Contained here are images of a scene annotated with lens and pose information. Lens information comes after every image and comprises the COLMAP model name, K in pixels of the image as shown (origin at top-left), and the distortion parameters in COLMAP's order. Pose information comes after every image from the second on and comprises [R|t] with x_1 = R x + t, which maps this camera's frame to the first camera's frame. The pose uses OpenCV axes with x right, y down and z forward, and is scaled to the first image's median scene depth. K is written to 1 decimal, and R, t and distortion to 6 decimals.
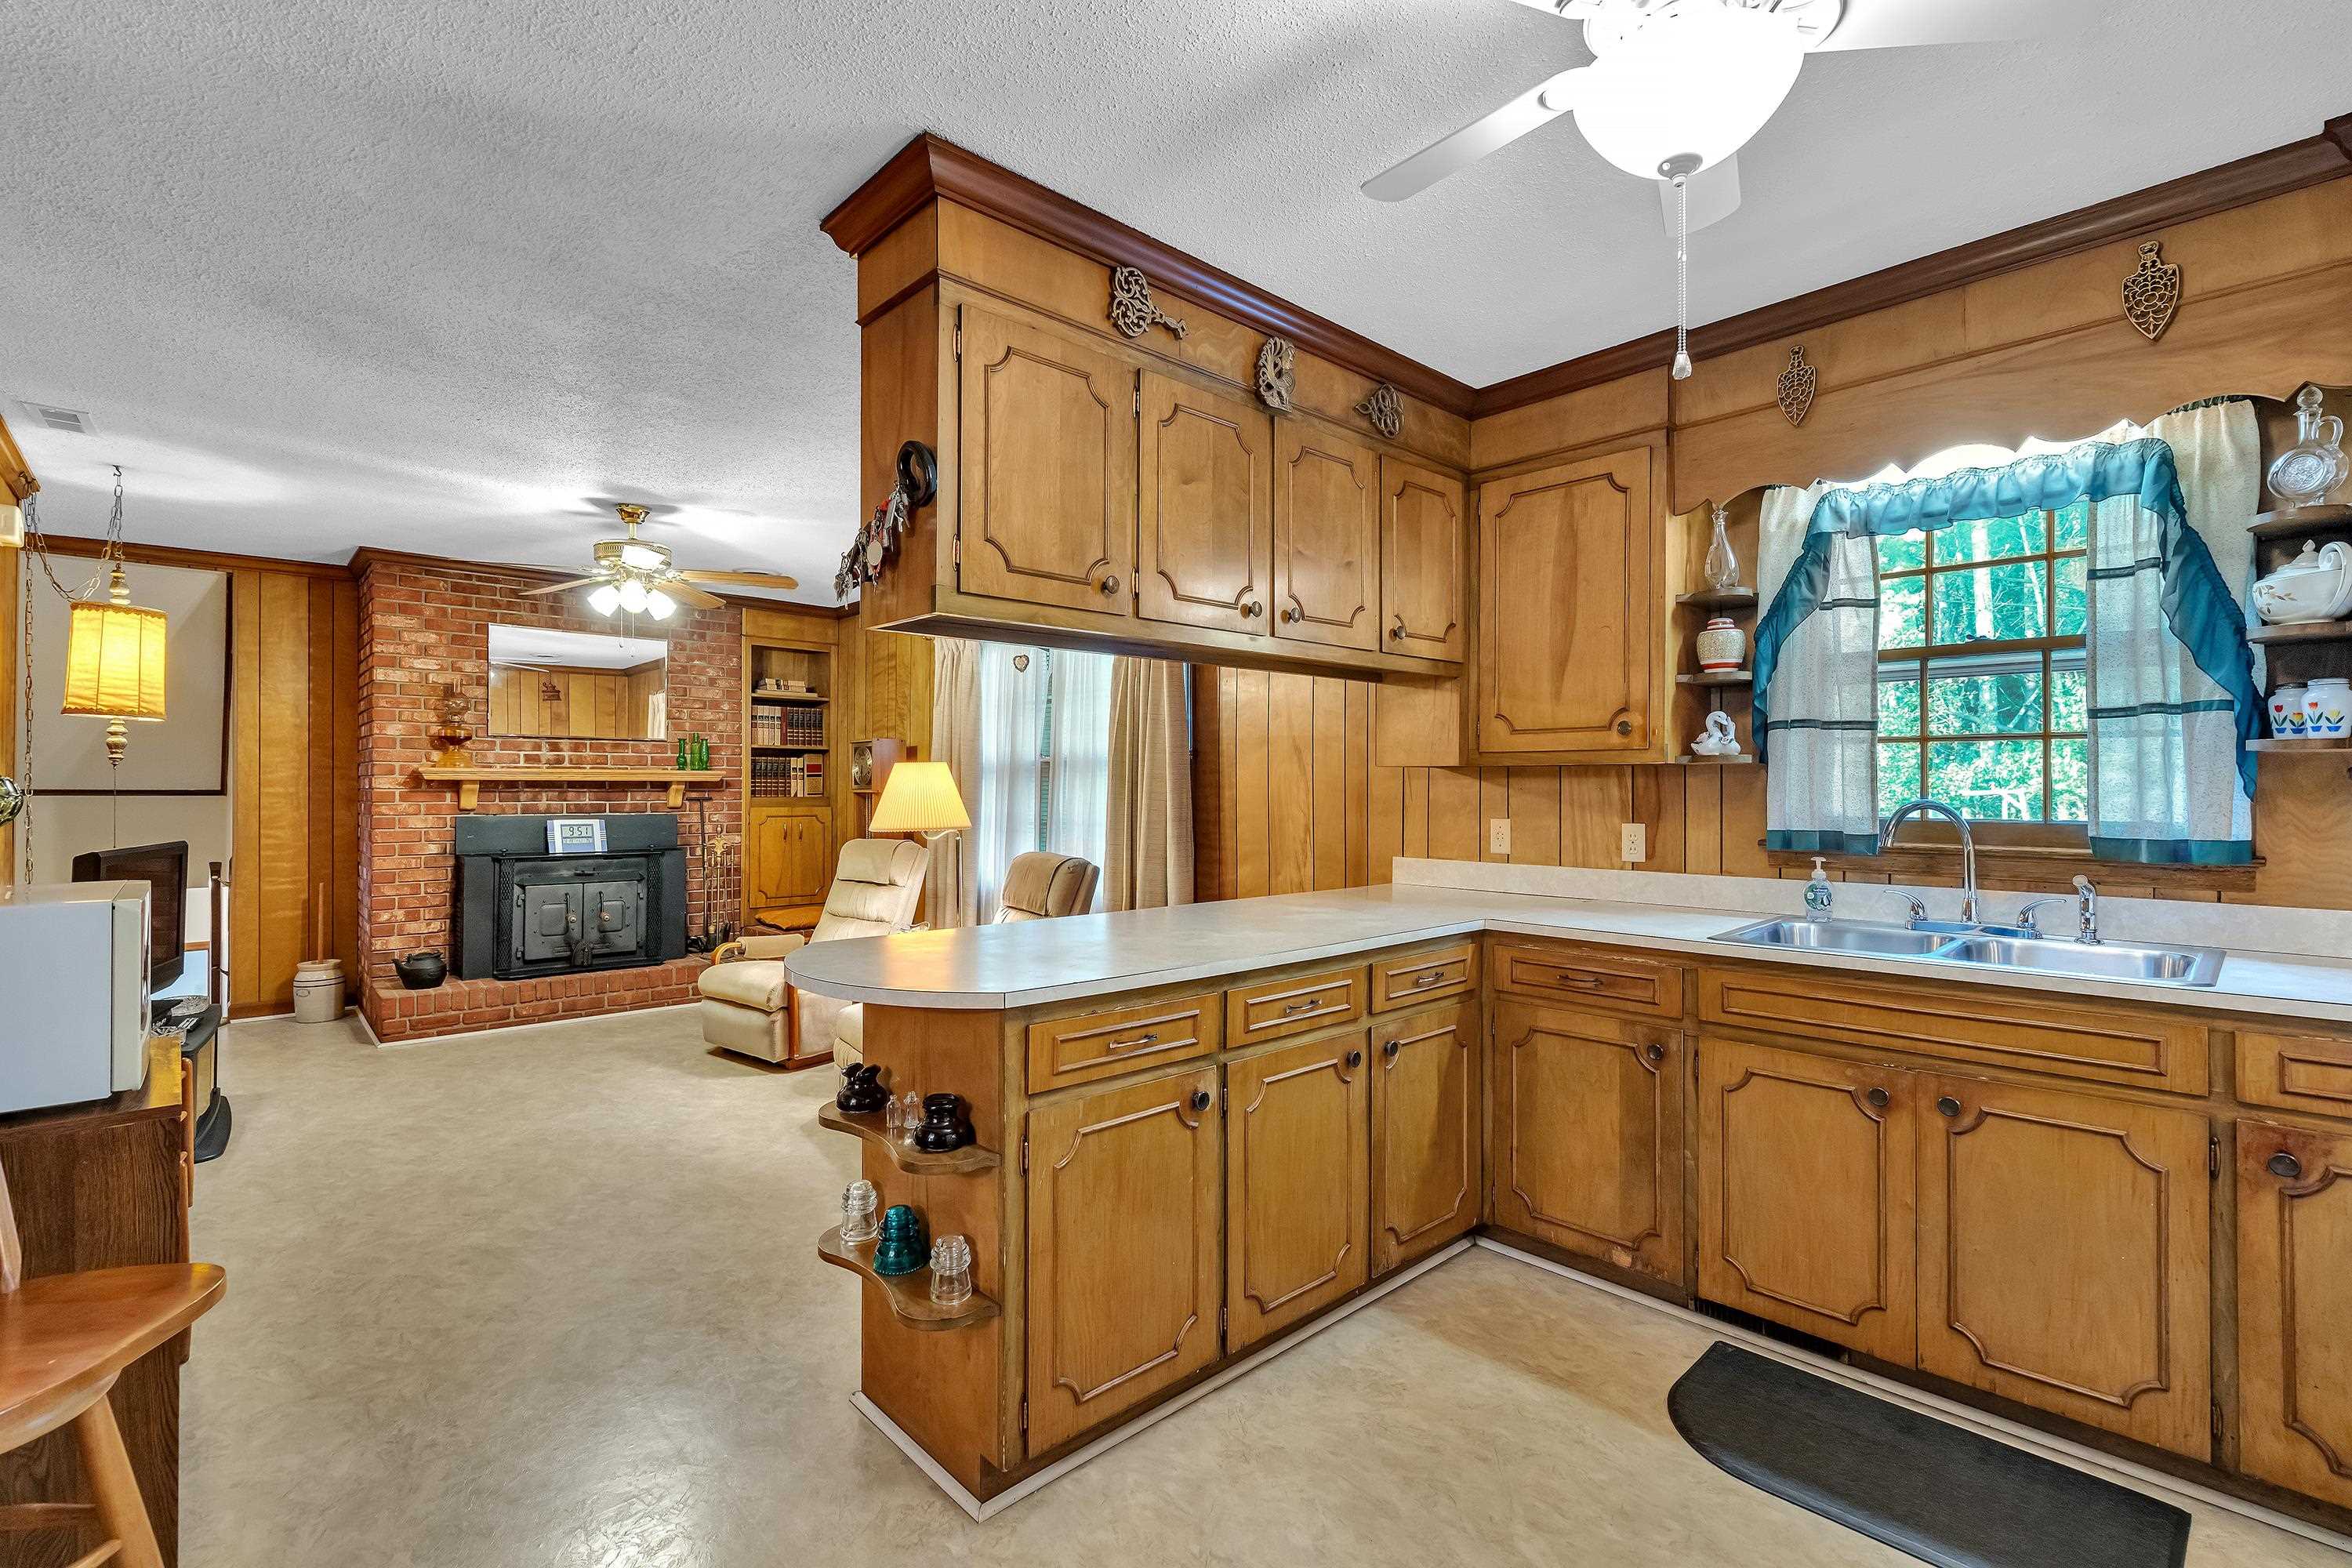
lens RADIAL K [[1051.4, 0, 1178.6], [0, 1051.4, 784.6], [0, 0, 1]] dist [-0.002354, 0.000164]
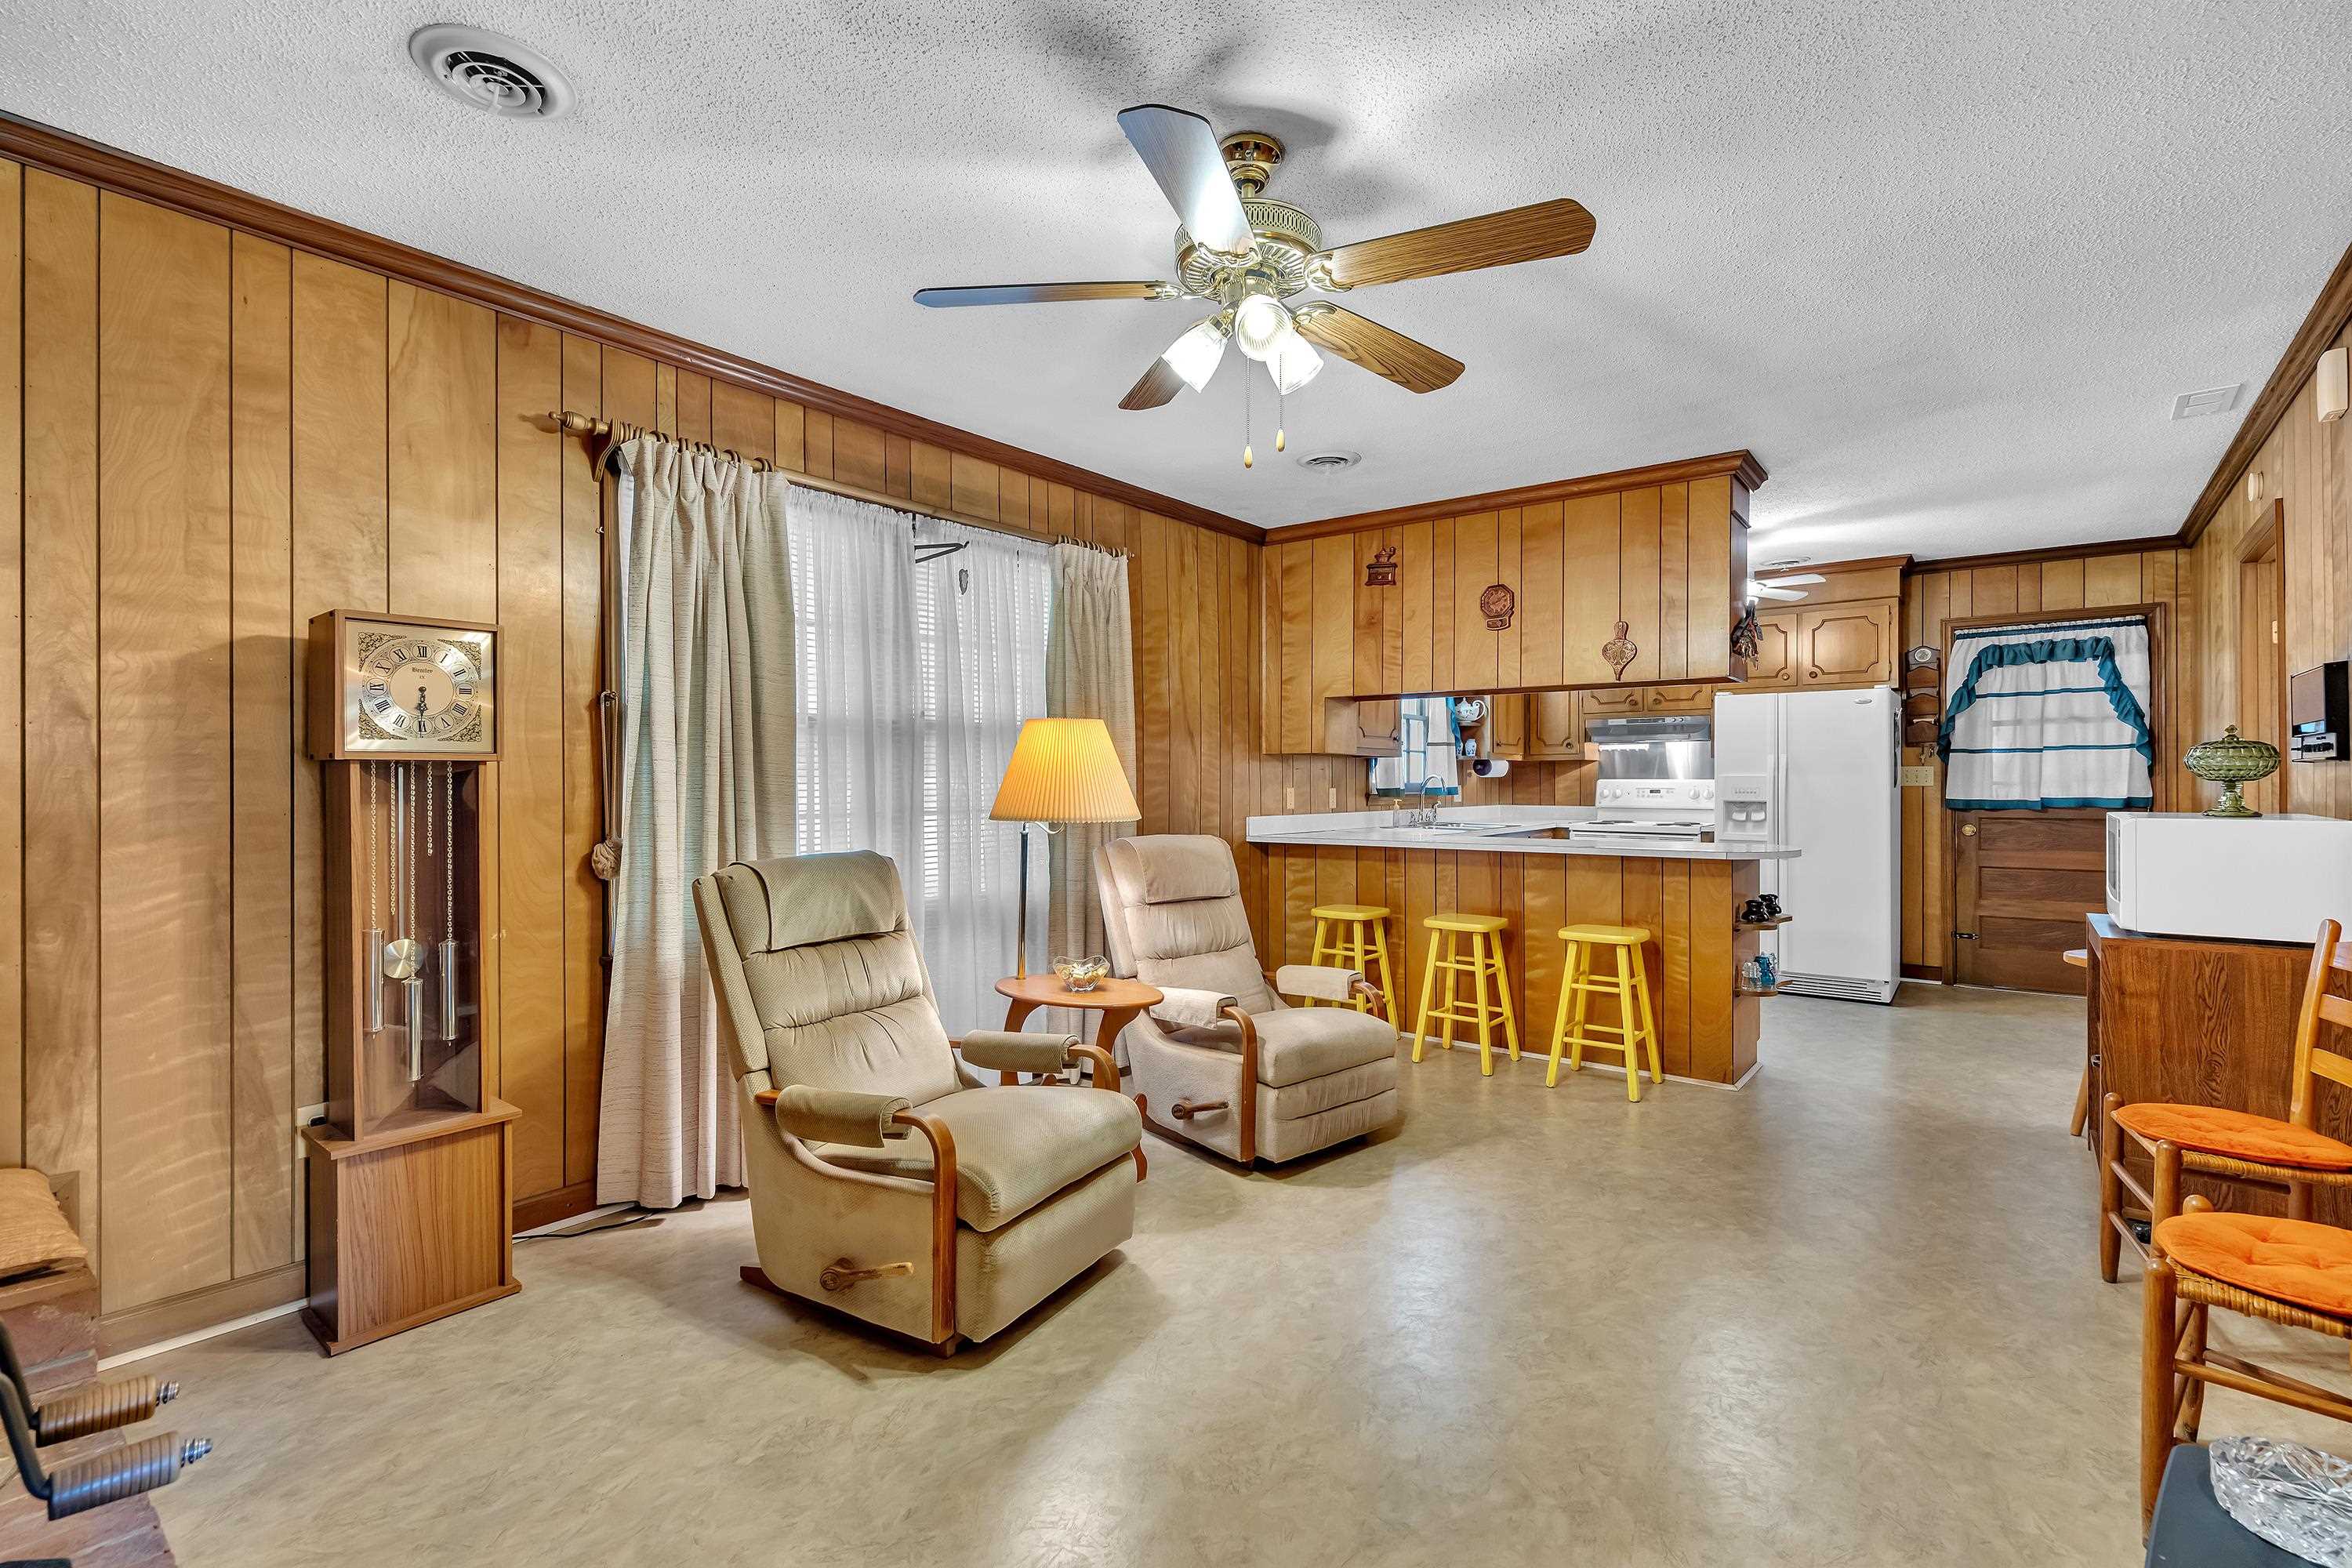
lens RADIAL K [[1051.4, 0, 1178.6], [0, 1051.4, 784.6], [0, 0, 1]] dist [-0.002354, 0.000164]
pose [[-0.140427, -0.000537, 0.990091, -0.777608], [-0.000672, 1.000000, 0.000447, 0.017277], [-0.990091, -0.000602, -0.140427, 0.866109]]
